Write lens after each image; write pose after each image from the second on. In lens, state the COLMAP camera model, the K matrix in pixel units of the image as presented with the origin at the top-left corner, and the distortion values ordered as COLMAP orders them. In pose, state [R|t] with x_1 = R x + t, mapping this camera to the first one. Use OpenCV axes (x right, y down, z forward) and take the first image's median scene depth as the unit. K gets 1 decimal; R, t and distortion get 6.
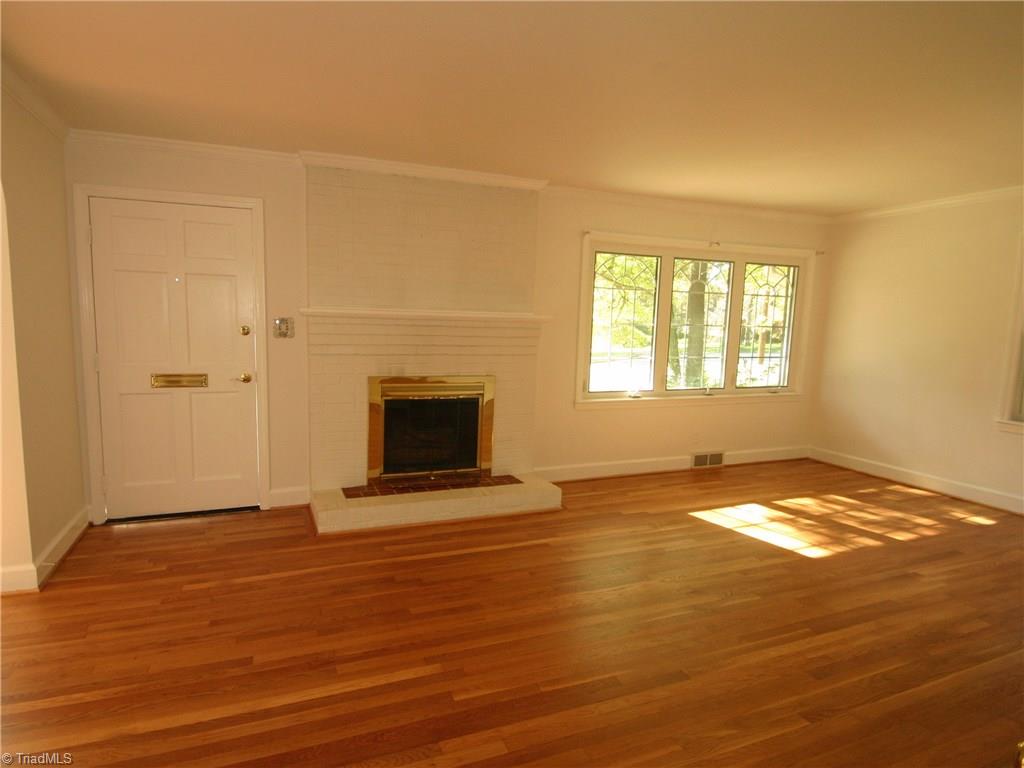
lens RADIAL K [[557.2, 0, 484.6], [0, 557.2, 394.3], [0, 0, 1]] dist [0.000768, -0.001041]
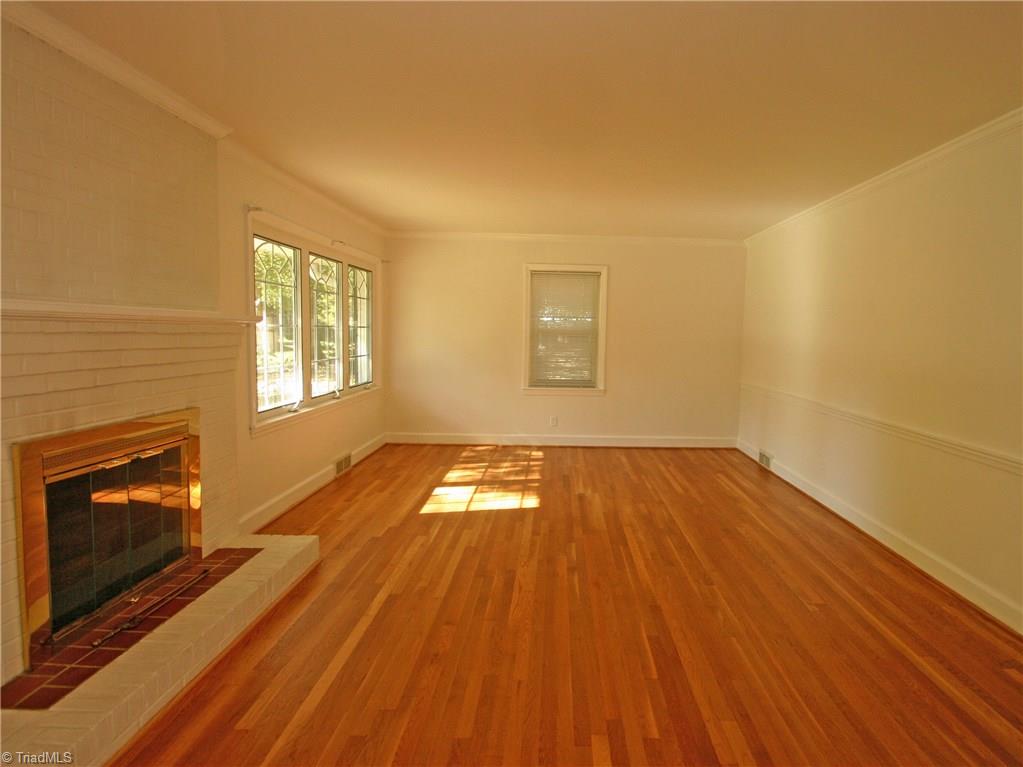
lens RADIAL K [[548.1, 0, 565.9], [0, 548.1, 379.5], [0, 0, 1]] dist [0.001325, -0.001045]
pose [[0.346857, -0.098432, 0.932738, -0.433185], [0.113695, 0.991557, 0.062360, -0.056492], [-0.931001, 0.084418, 0.355120, 0.369757]]
